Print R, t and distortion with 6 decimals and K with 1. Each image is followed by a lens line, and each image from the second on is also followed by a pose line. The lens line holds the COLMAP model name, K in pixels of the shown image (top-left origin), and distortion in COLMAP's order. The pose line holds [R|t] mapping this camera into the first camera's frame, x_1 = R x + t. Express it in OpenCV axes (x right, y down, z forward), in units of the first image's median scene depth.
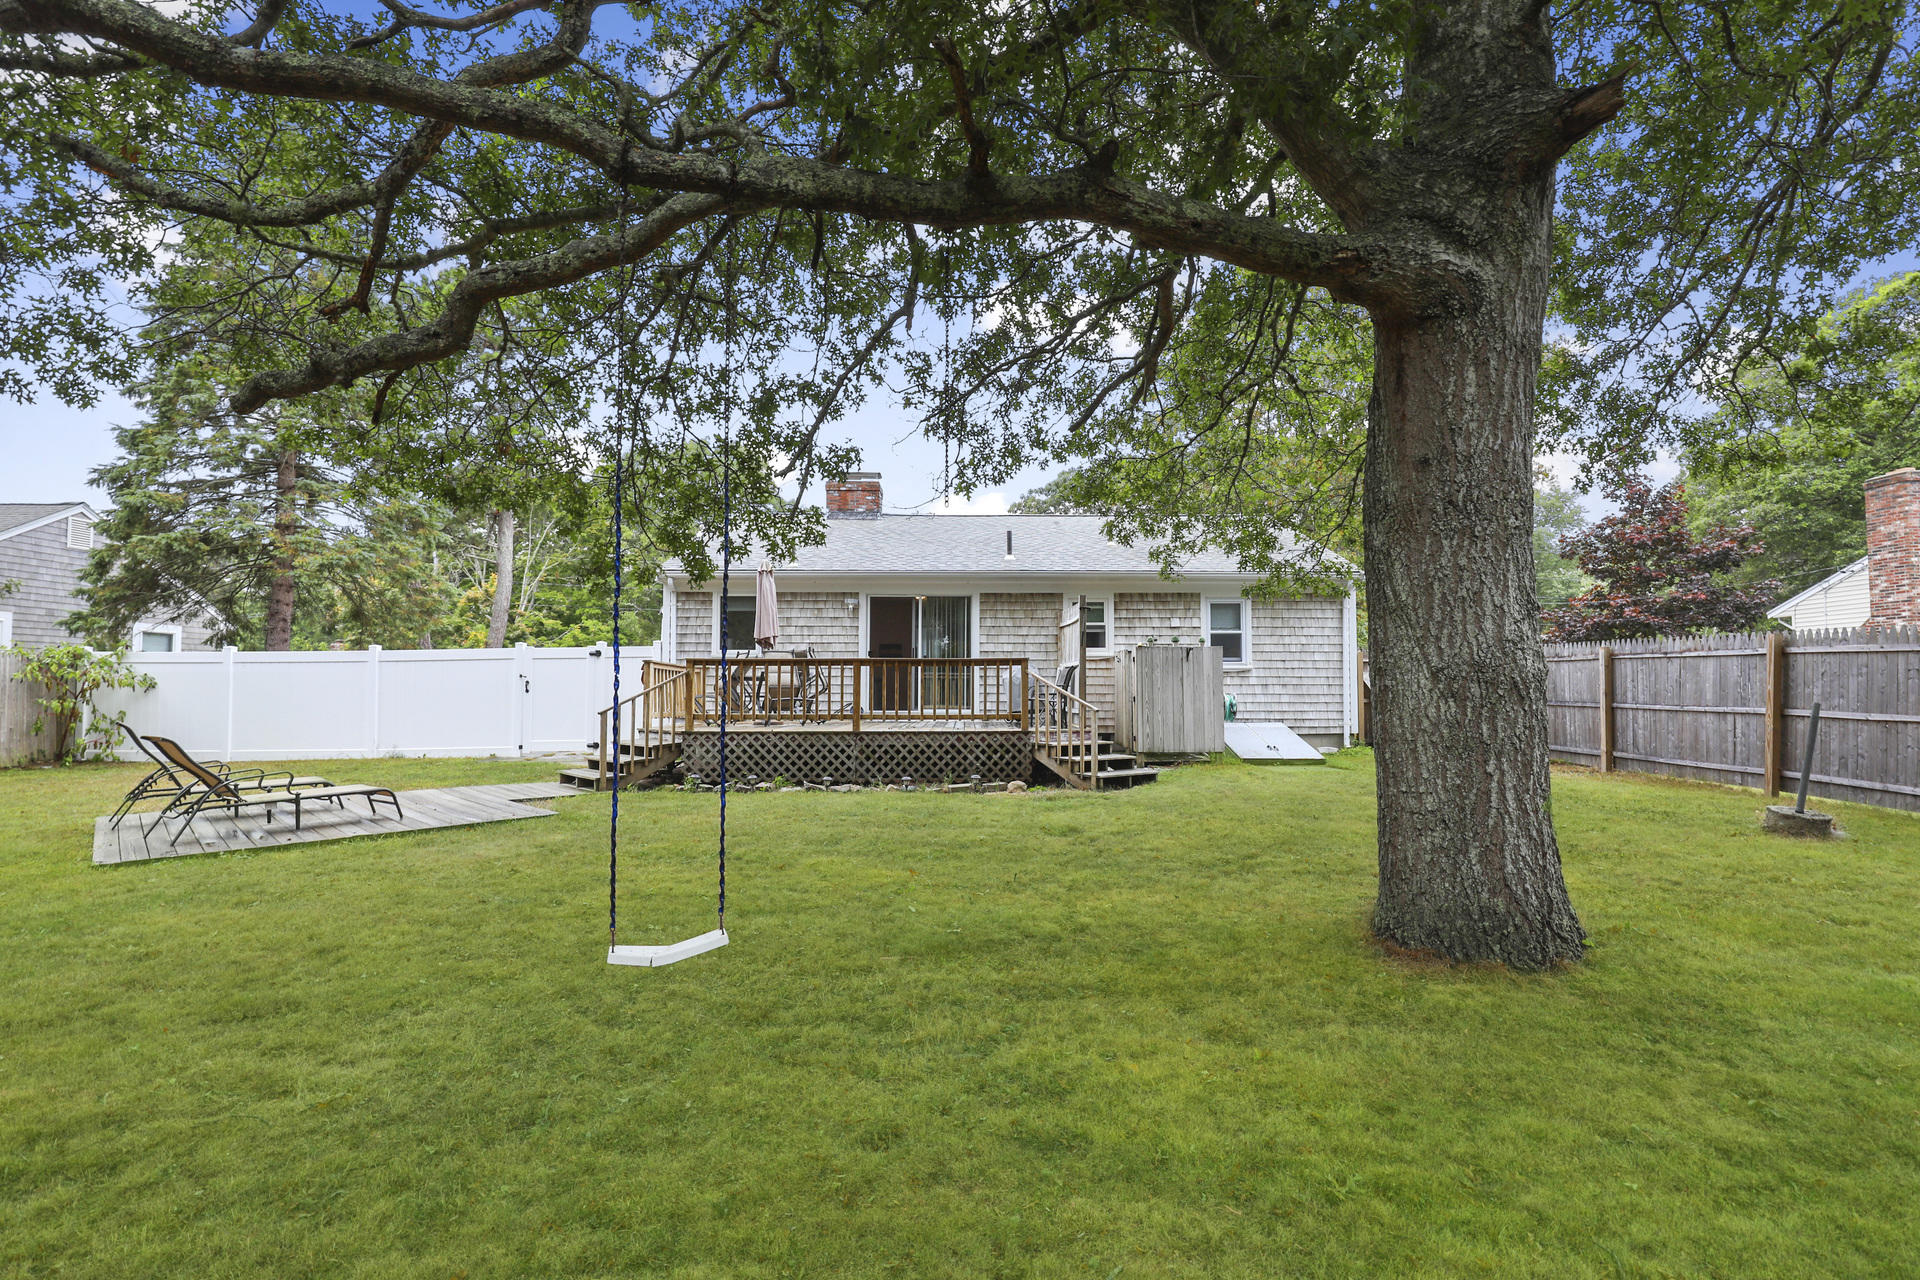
lens RADIAL K [[870.8, 0, 965.0], [0, 870.8, 666.6], [0, 0, 1]] dist [-0.000160, -0.000066]
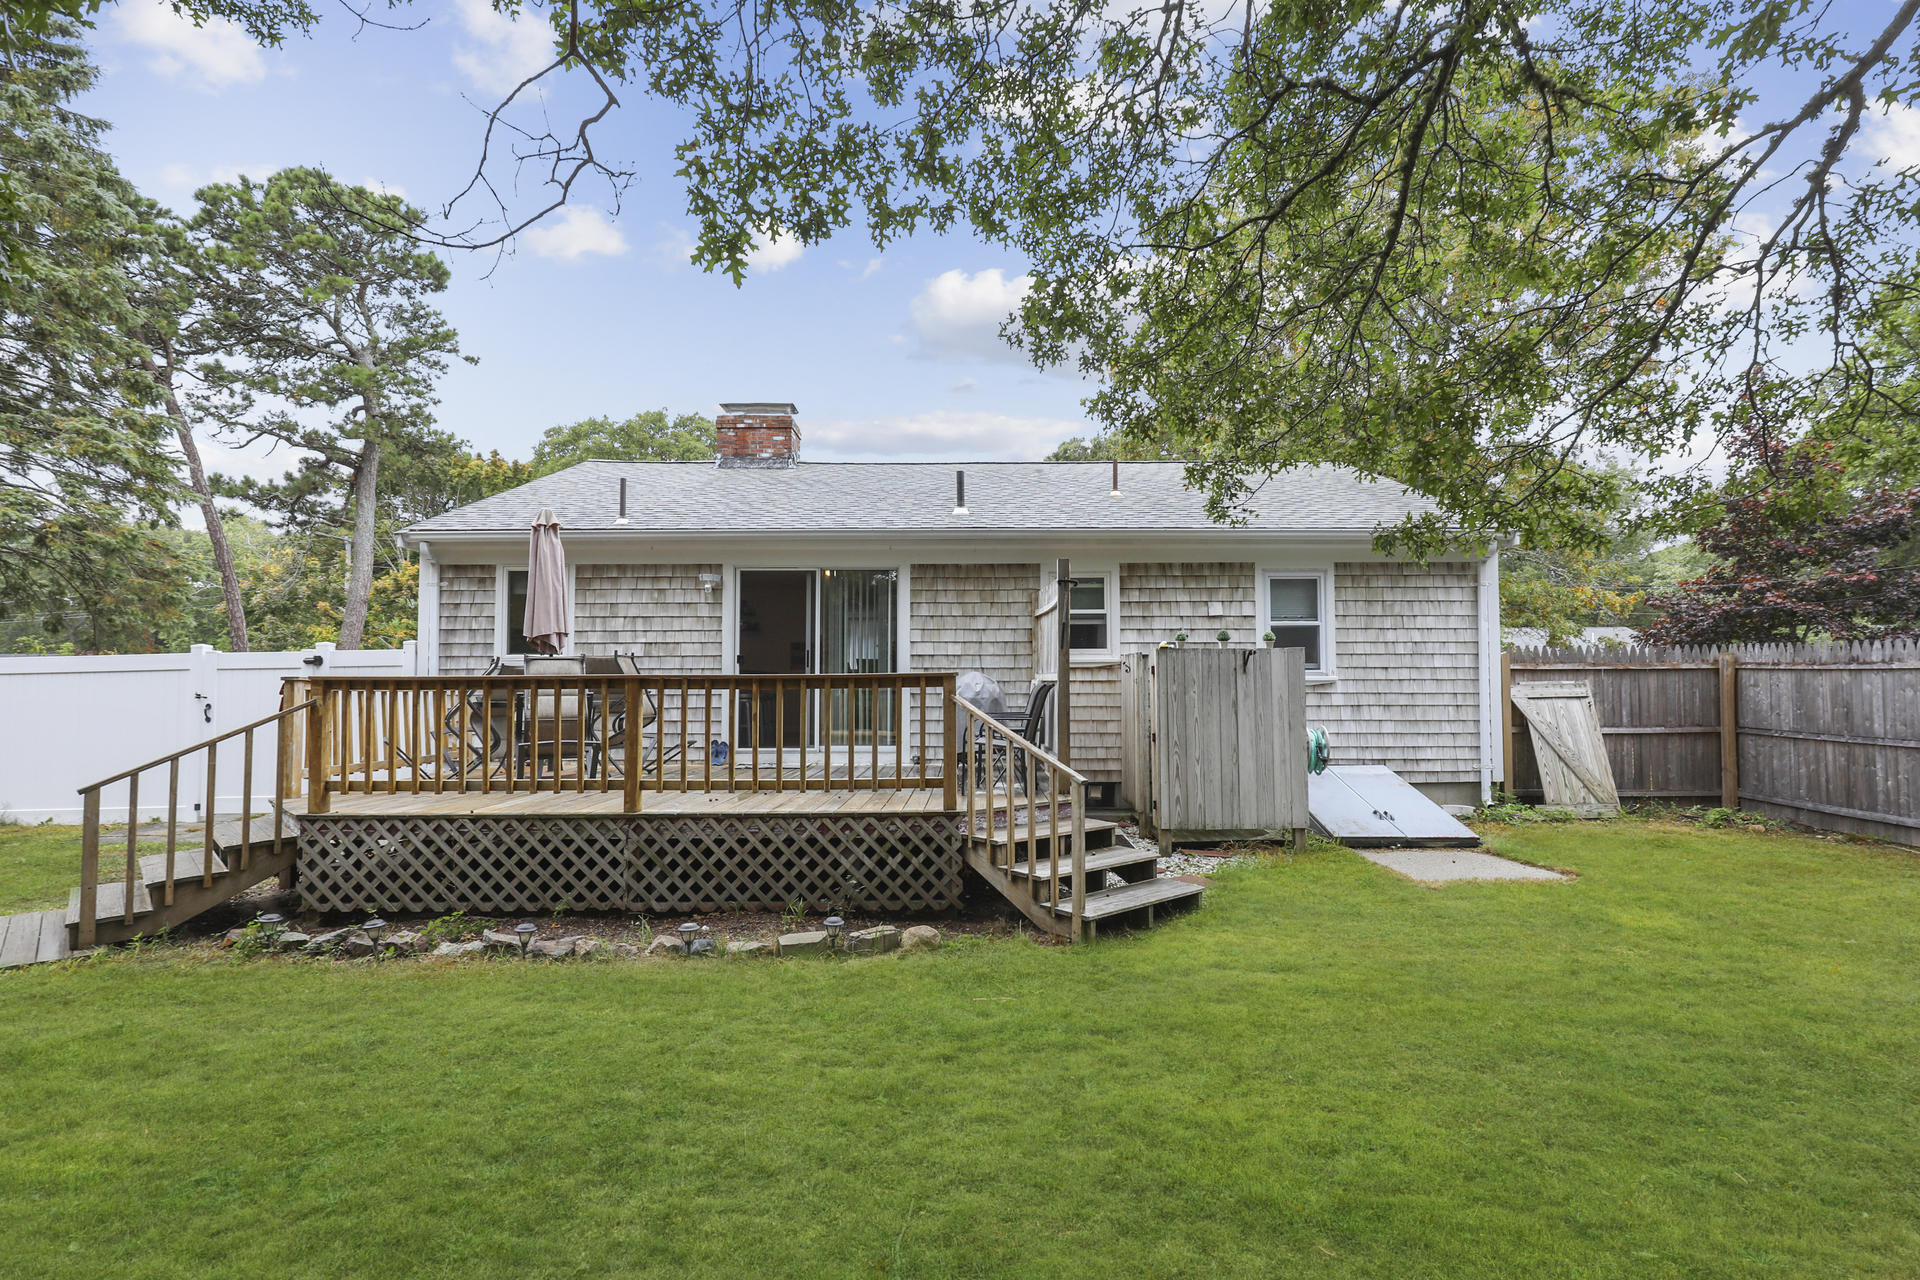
lens RADIAL K [[870.8, 0, 965.0], [0, 870.8, 666.6], [0, 0, 1]] dist [-0.000160, -0.000066]
pose [[0.999938, -0.003483, -0.010541, 0.083603], [0.003555, 0.999970, 0.006854, -0.017557], [0.010517, -0.006891, 0.999921, 0.469388]]
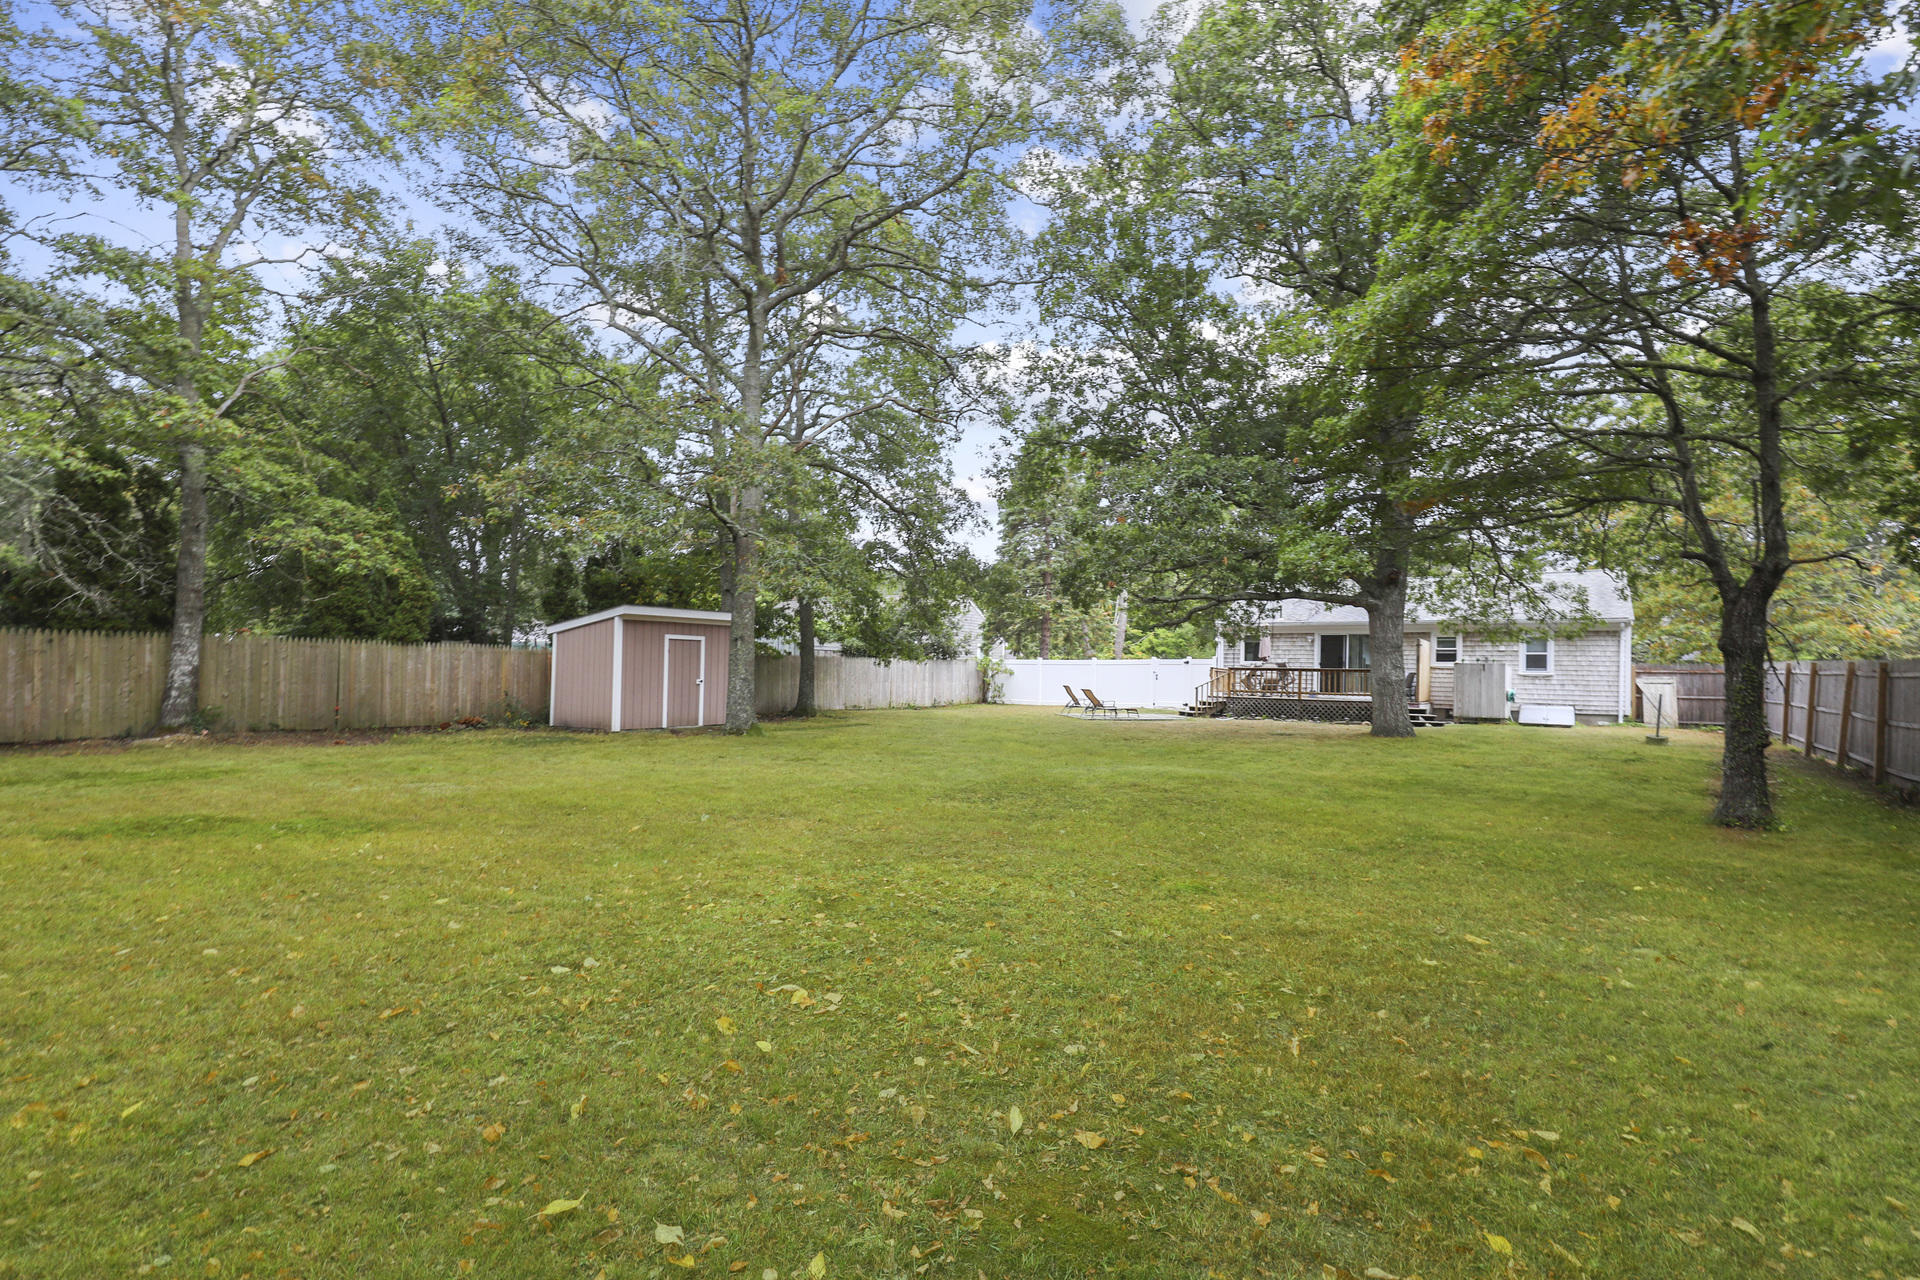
lens RADIAL K [[870.8, 0, 965.0], [0, 870.8, 666.6], [0, 0, 1]] dist [-0.000160, -0.000066]
pose [[0.825848, 0.013803, -0.563724, 0.445050], [-0.005784, 0.999855, 0.016007, -0.045962], [0.563863, -0.009959, 0.825808, -1.425777]]
